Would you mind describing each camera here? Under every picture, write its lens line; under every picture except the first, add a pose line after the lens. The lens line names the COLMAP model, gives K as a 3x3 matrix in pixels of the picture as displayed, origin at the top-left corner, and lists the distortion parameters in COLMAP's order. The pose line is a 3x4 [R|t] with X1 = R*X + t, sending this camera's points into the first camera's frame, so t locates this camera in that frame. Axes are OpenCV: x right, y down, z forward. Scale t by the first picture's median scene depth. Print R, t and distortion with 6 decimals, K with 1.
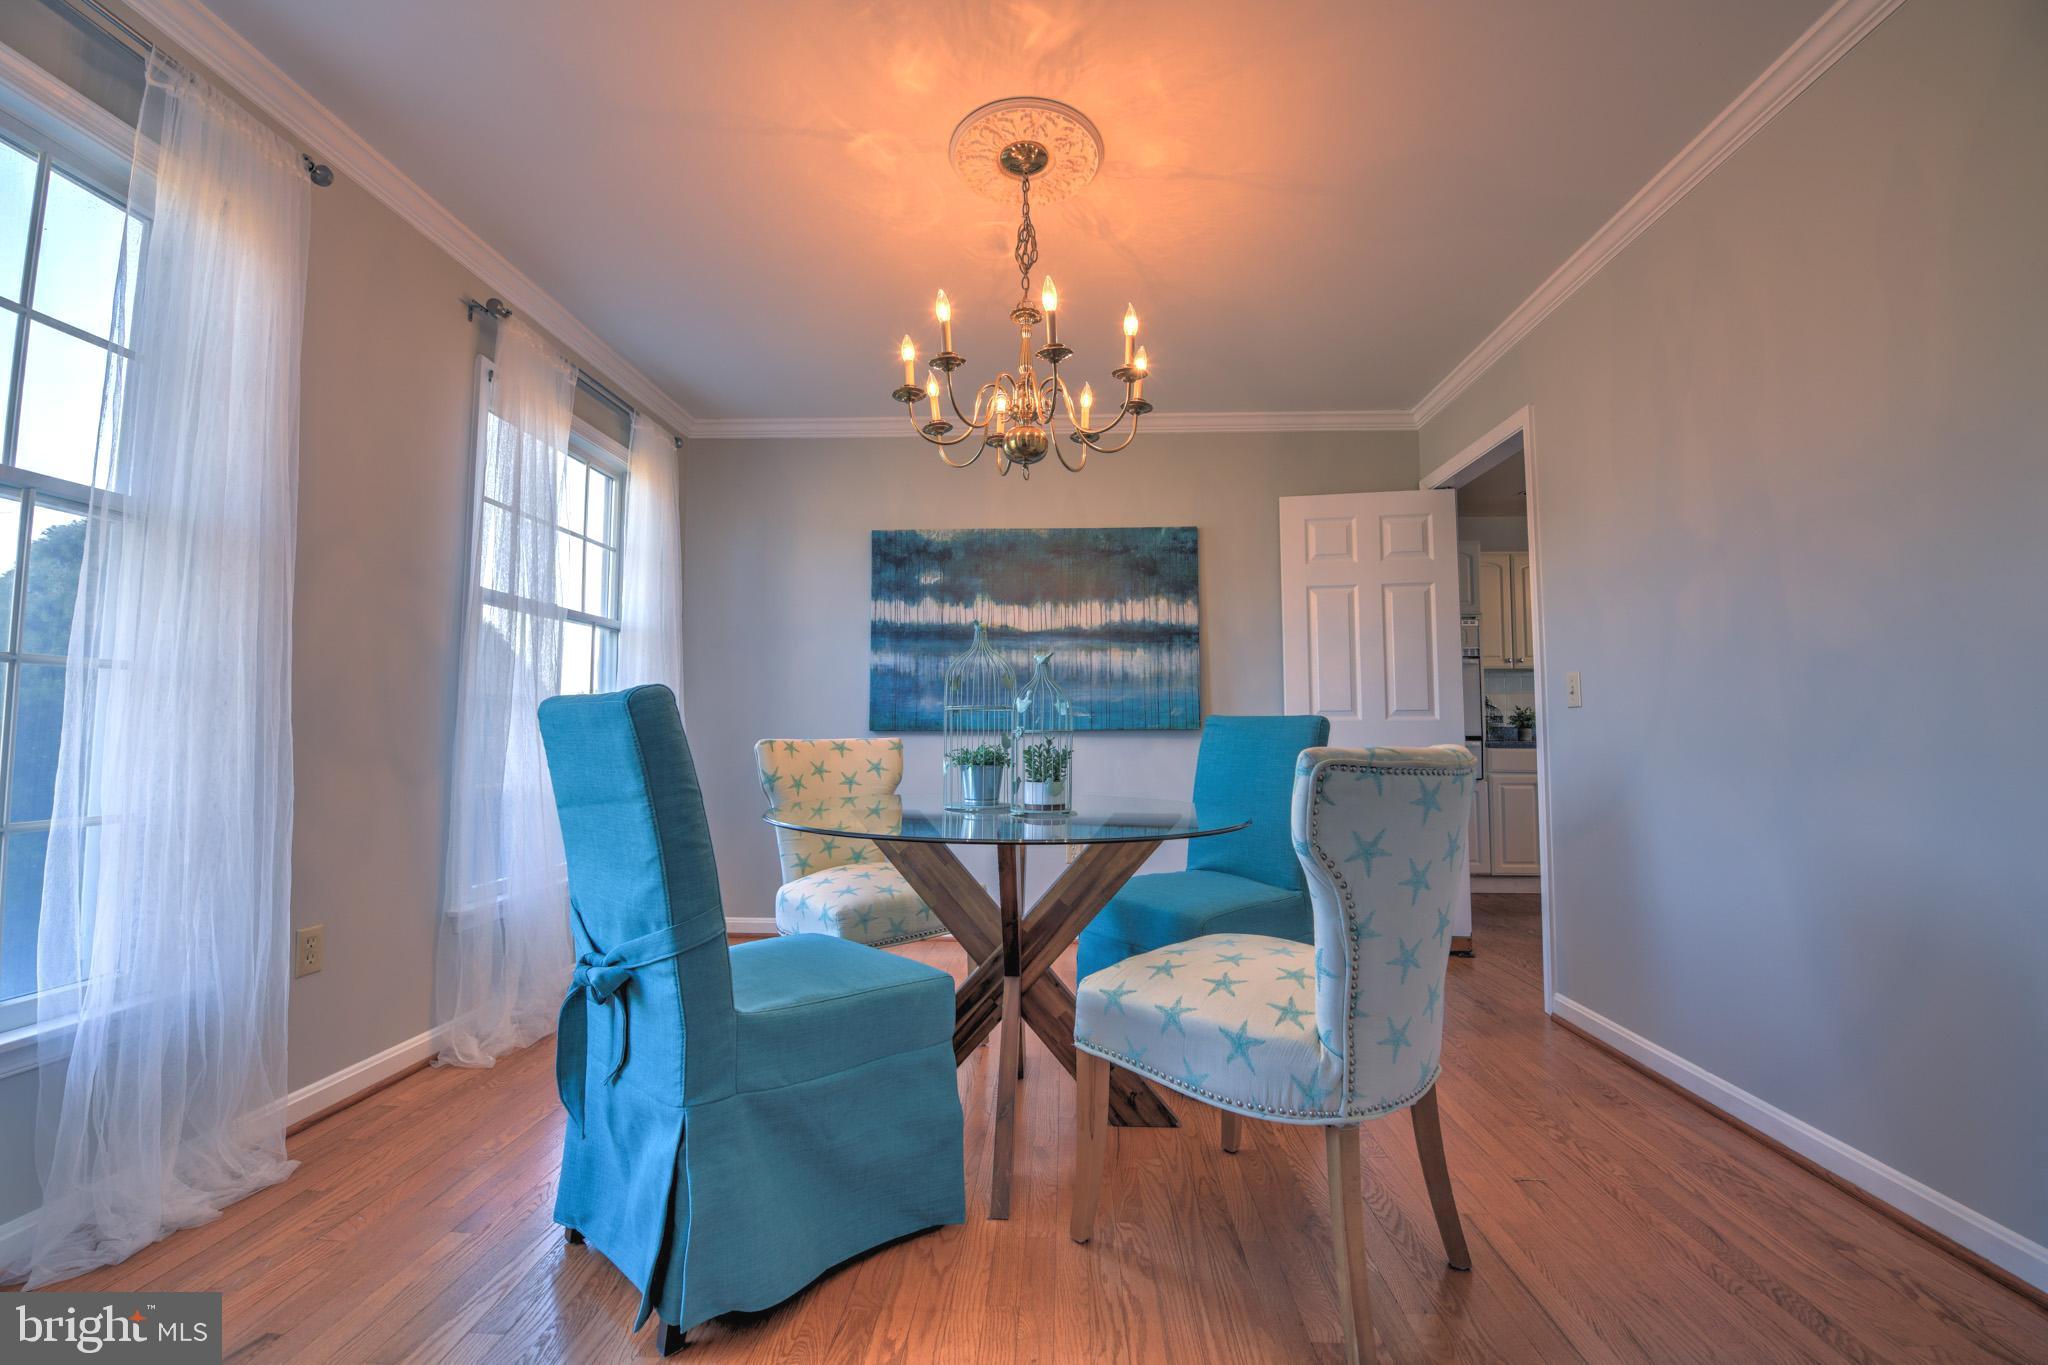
lens RADIAL K [[851.4, 0, 1051.1], [0, 851.4, 664.4], [0, 0, 1]] dist [0.000164, -0.000122]
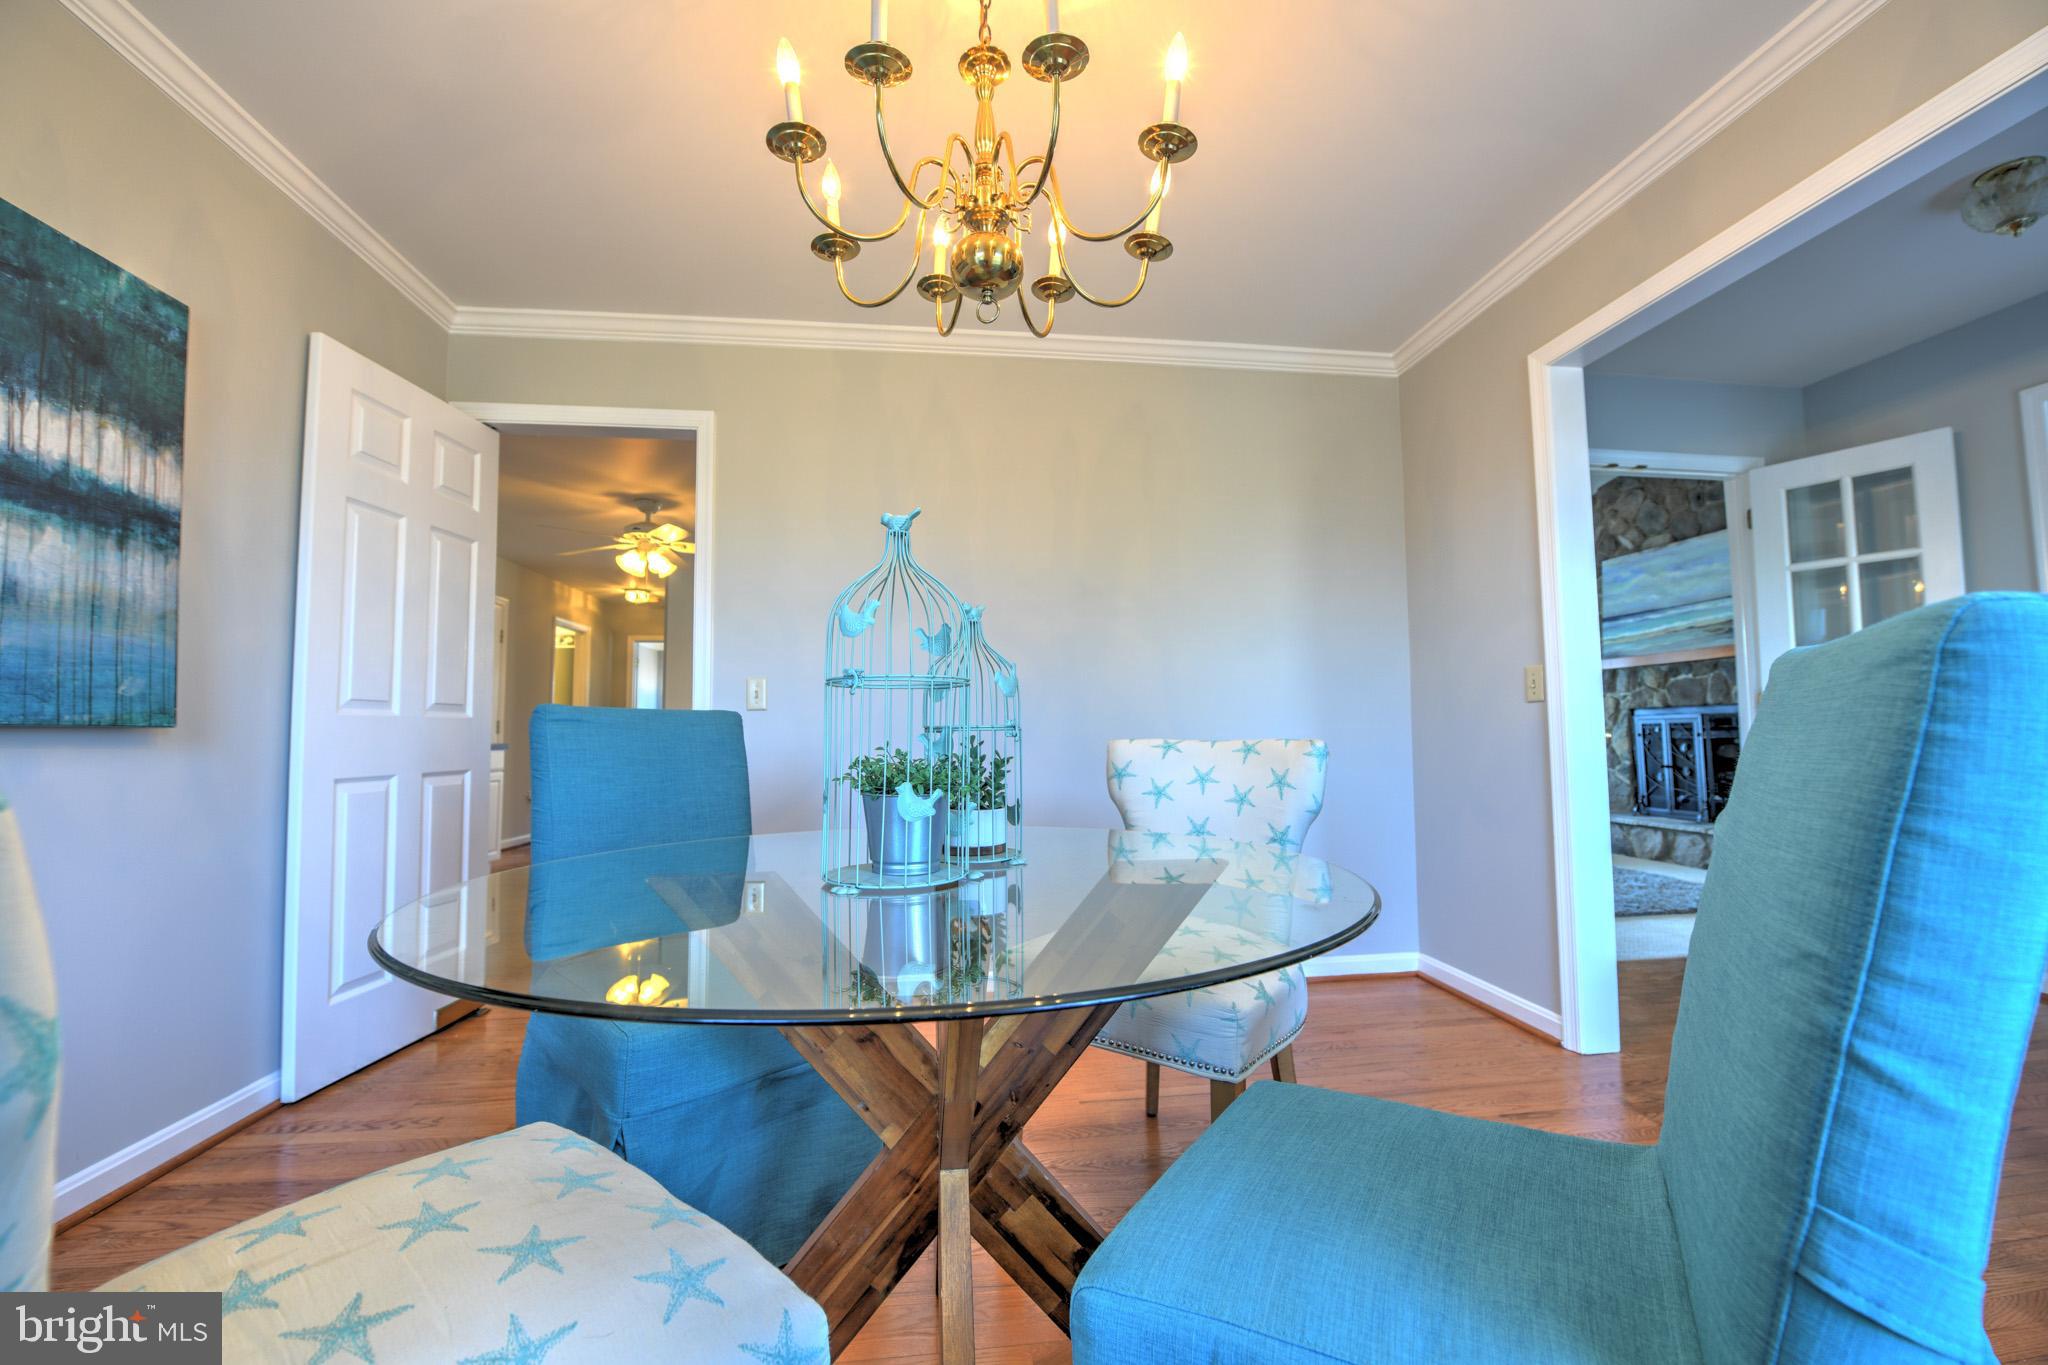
lens RADIAL K [[813.4, 0, 1029.5], [0, 813.4, 682.9], [0, 0, 1]] dist [-0.019845, -0.000706]
pose [[-0.170547, 0.063196, 0.983321, -0.339438], [-0.070306, 0.994617, -0.076116, 0.050869], [-0.982838, -0.082115, -0.165185, 0.591480]]
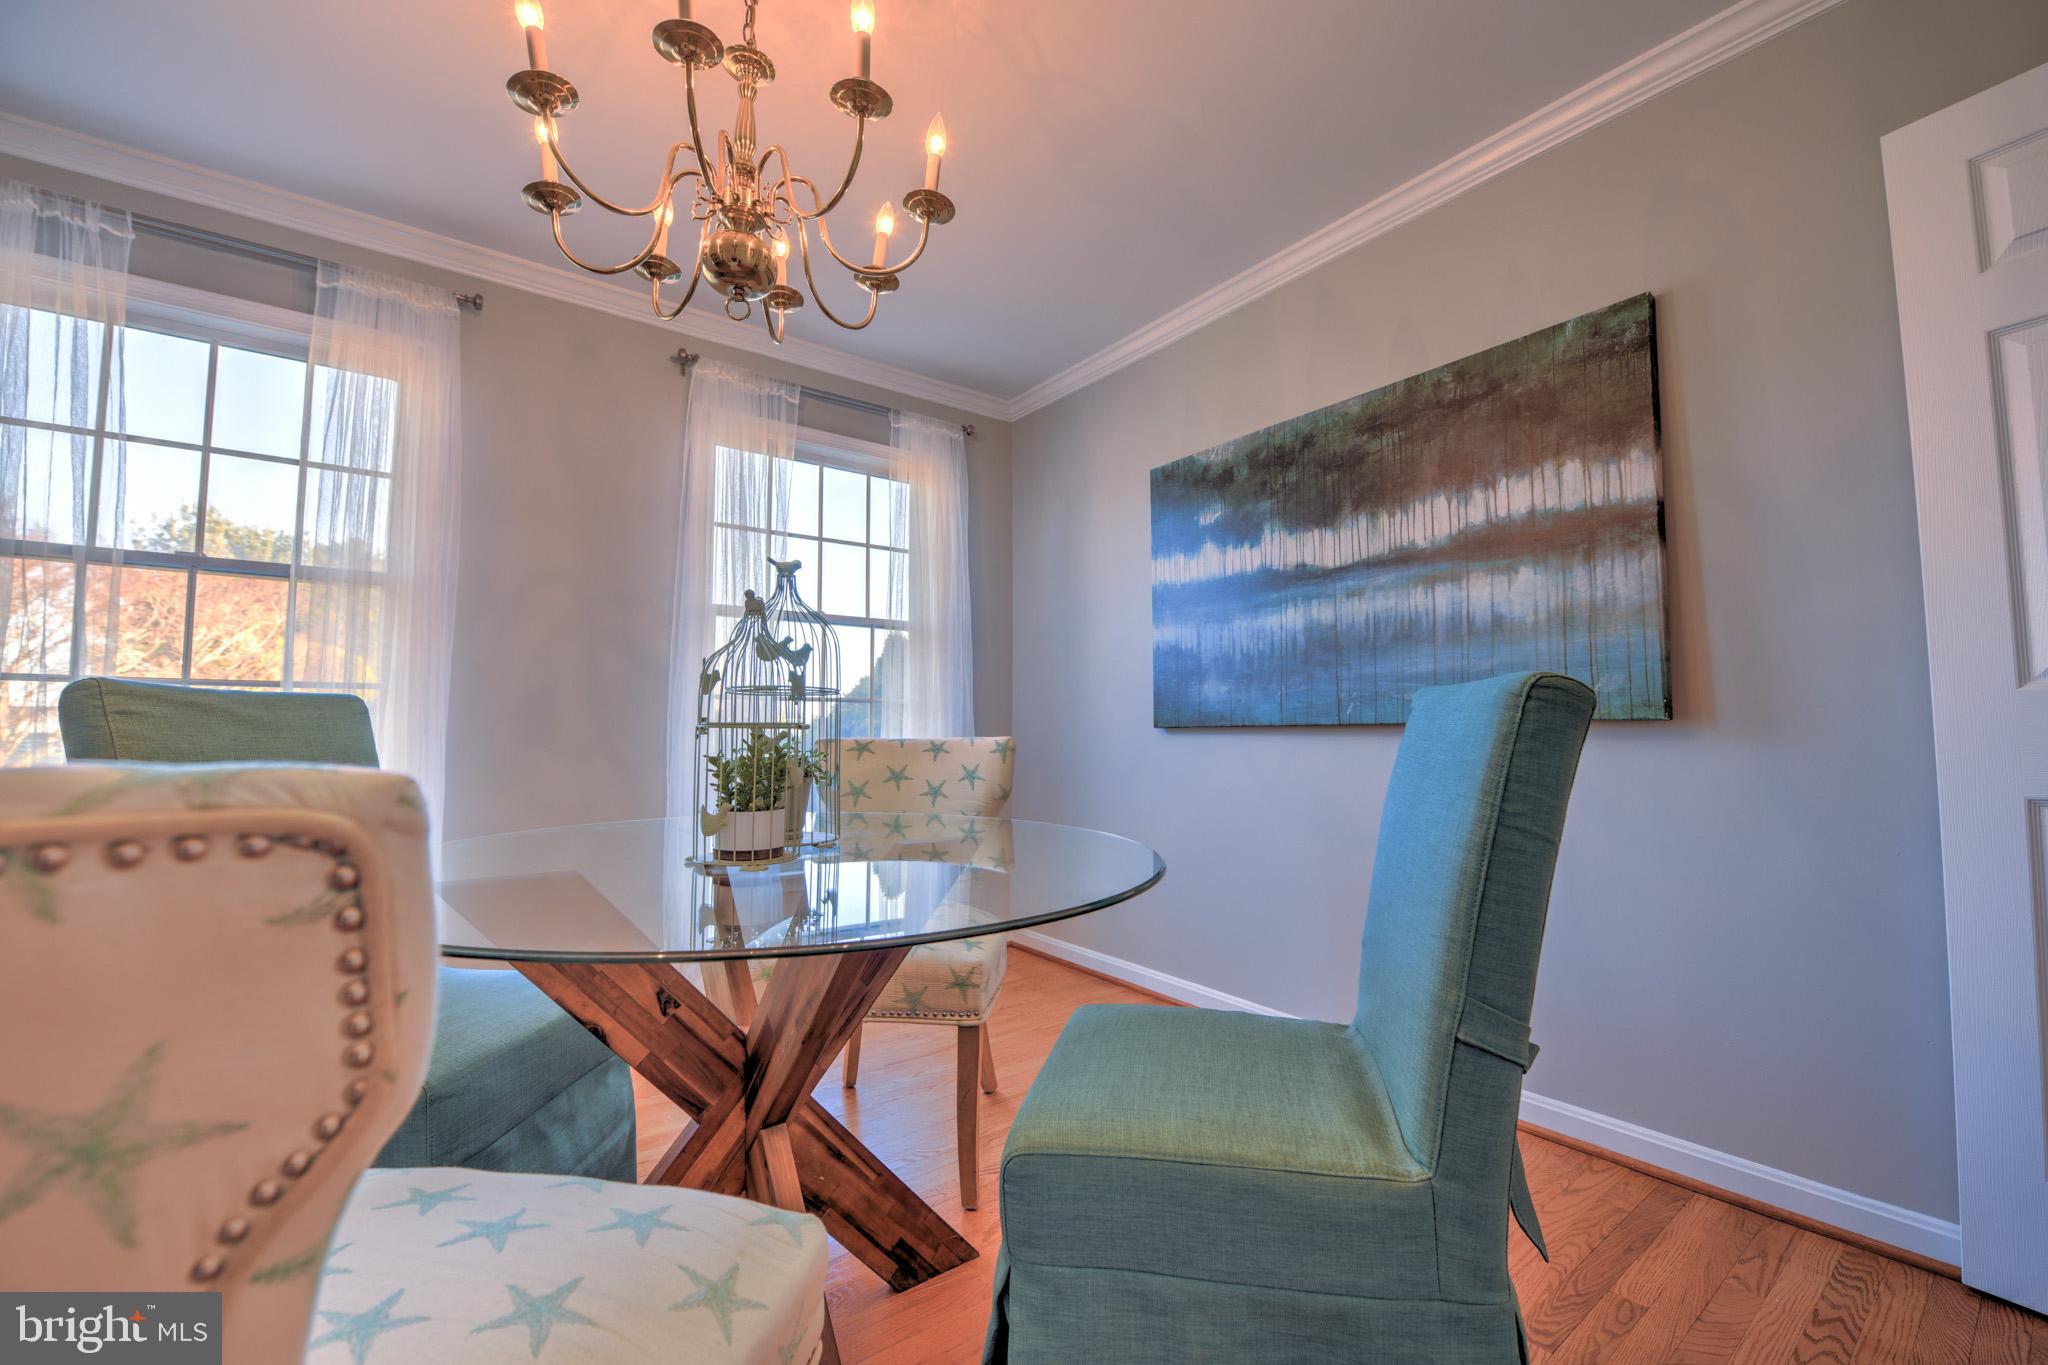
lens RADIAL K [[813.4, 0, 1029.5], [0, 813.4, 682.9], [0, 0, 1]] dist [-0.019845, -0.000706]
pose [[0.634878, -0.050077, -0.770988, 0.286776], [0.062968, 0.997931, -0.012965, 0.039624], [0.770043, -0.040316, 0.636717, 0.445235]]
